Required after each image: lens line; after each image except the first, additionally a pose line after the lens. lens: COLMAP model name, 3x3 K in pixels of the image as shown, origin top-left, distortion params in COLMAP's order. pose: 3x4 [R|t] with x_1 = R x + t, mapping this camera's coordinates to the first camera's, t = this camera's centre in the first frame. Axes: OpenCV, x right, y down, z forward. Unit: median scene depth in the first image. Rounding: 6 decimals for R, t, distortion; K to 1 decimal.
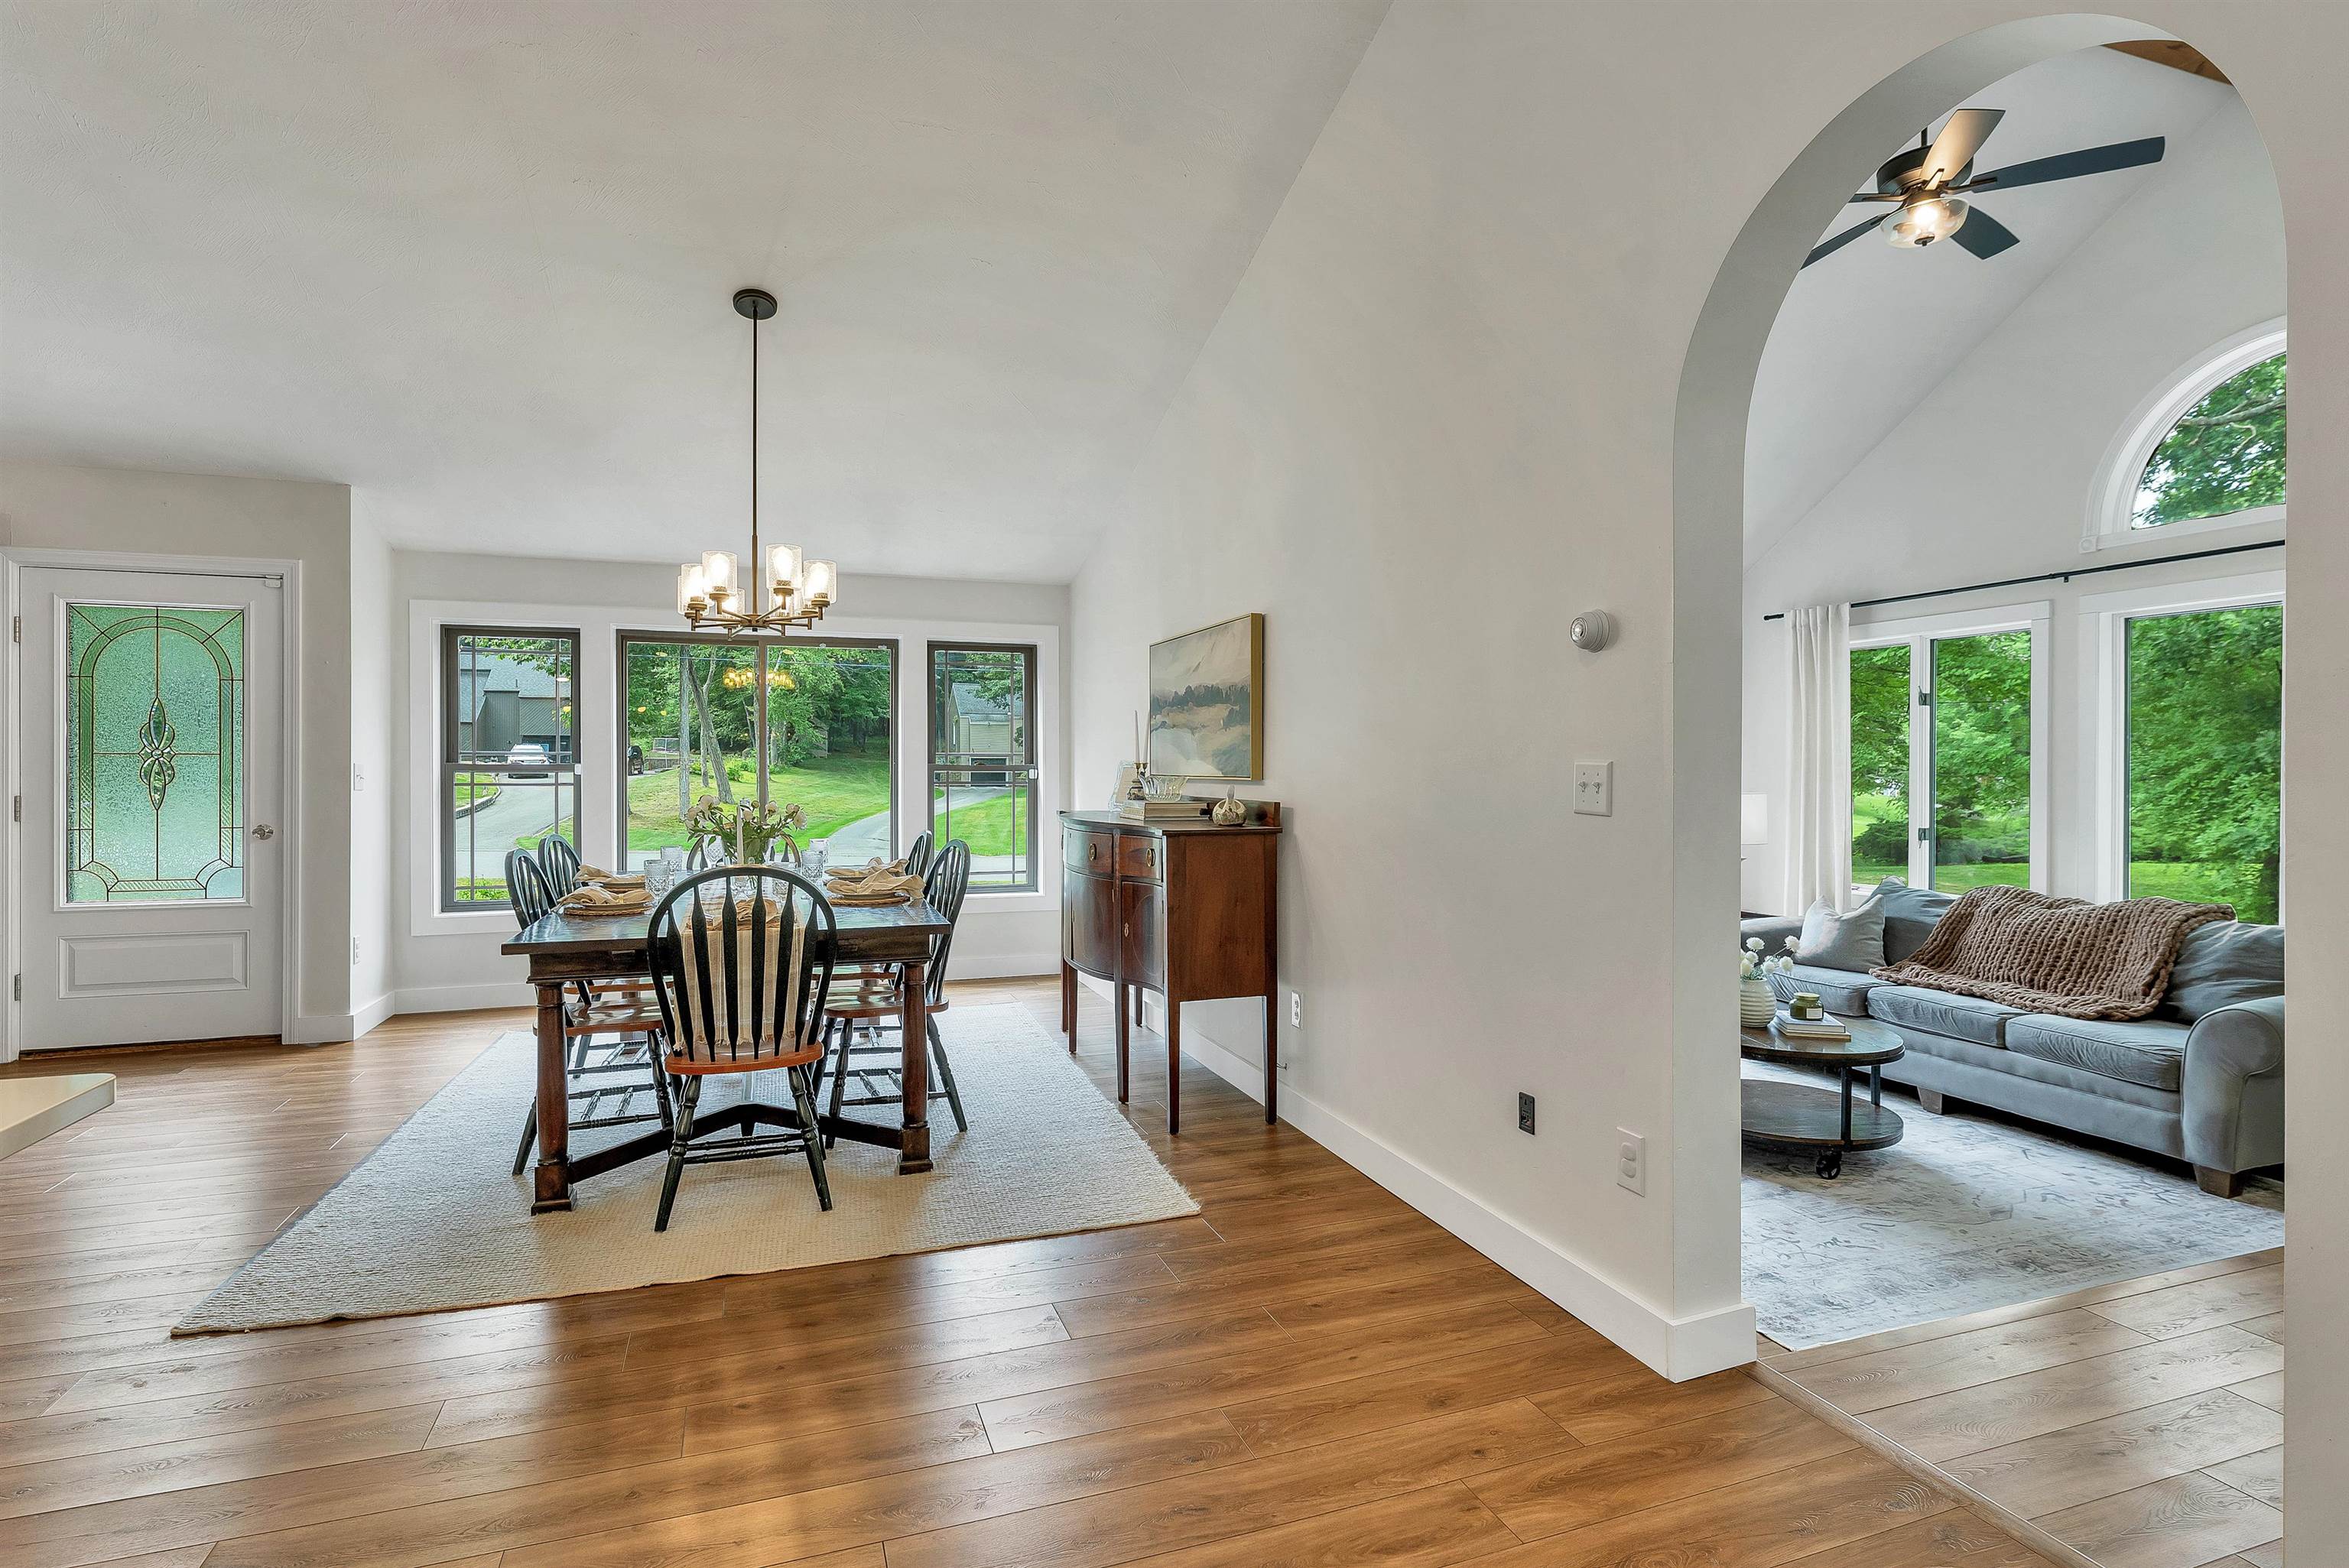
lens RADIAL K [[1186.7, 0, 1171.6], [0, 1186.7, 765.5], [0, 0, 1]] dist [-0.002080, -0.000011]
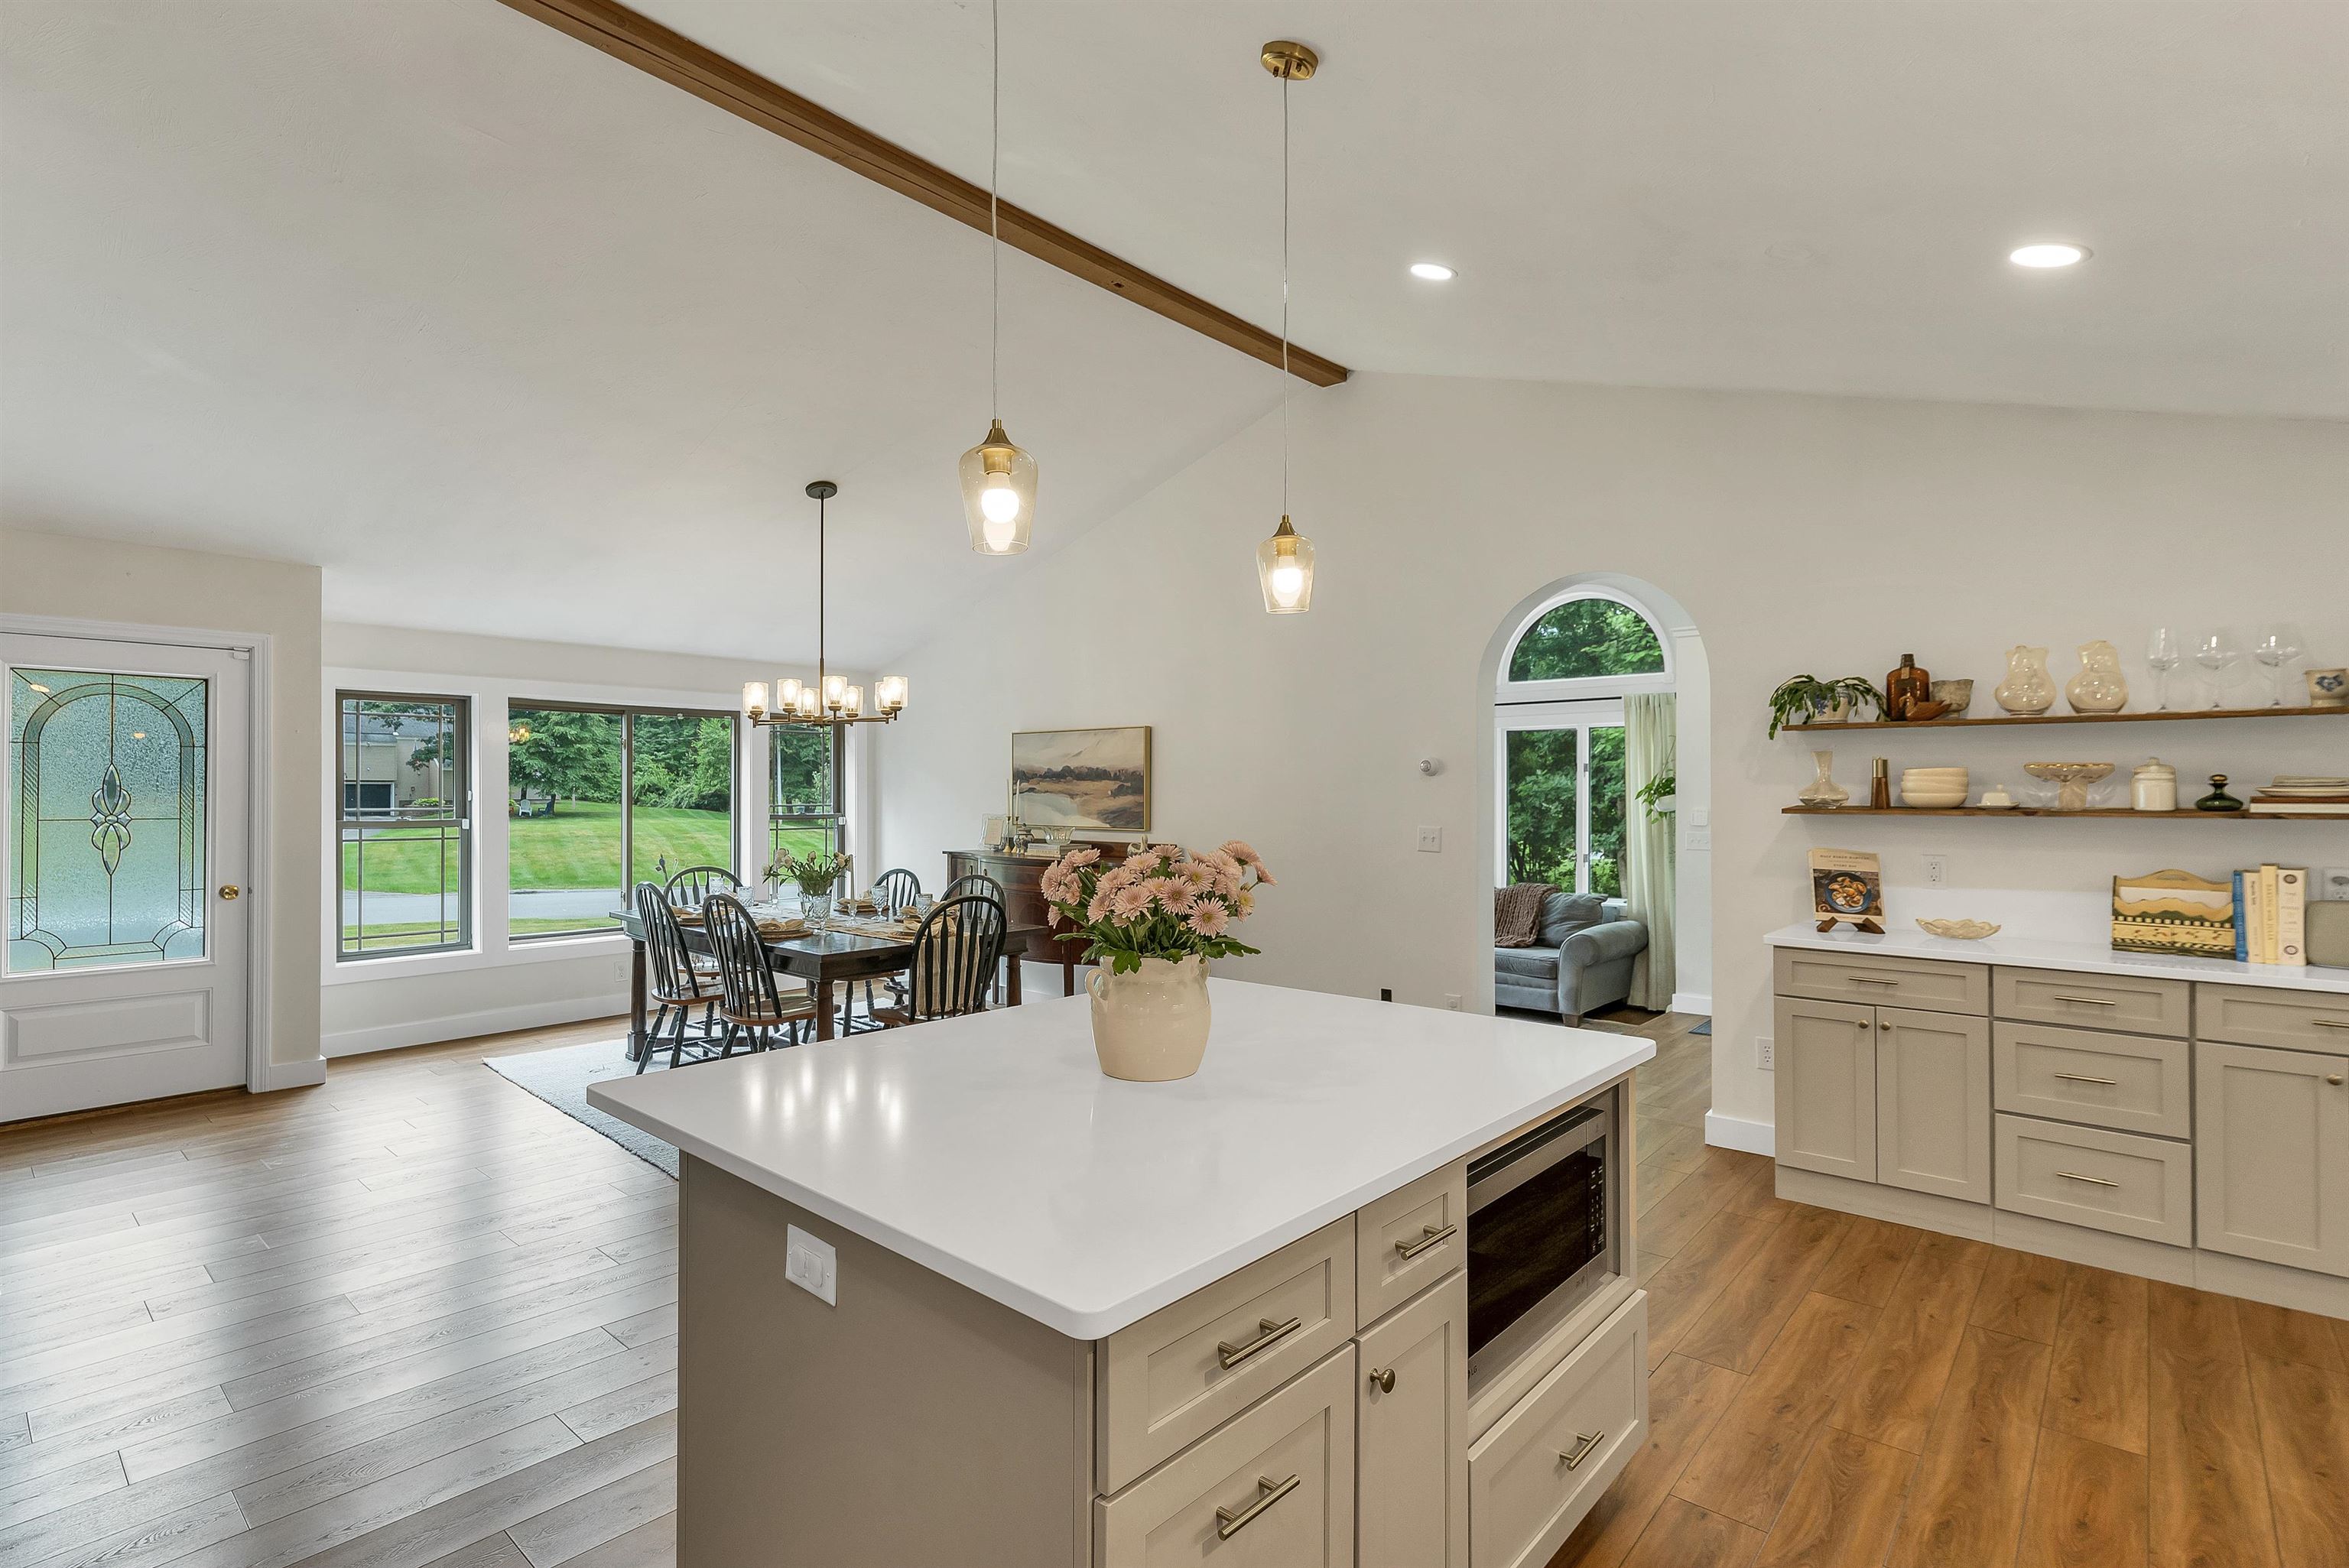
lens RADIAL K [[1116.6, 0, 1174.5], [0, 1116.6, 784.0], [0, 0, 1]] dist [0.001240, -0.000087]
pose [[0.871006, 0.003314, 0.491261, -0.540770], [-0.000854, 0.999986, -0.005233, -0.036203], [-0.491272, 0.004138, 0.870997, -0.276304]]
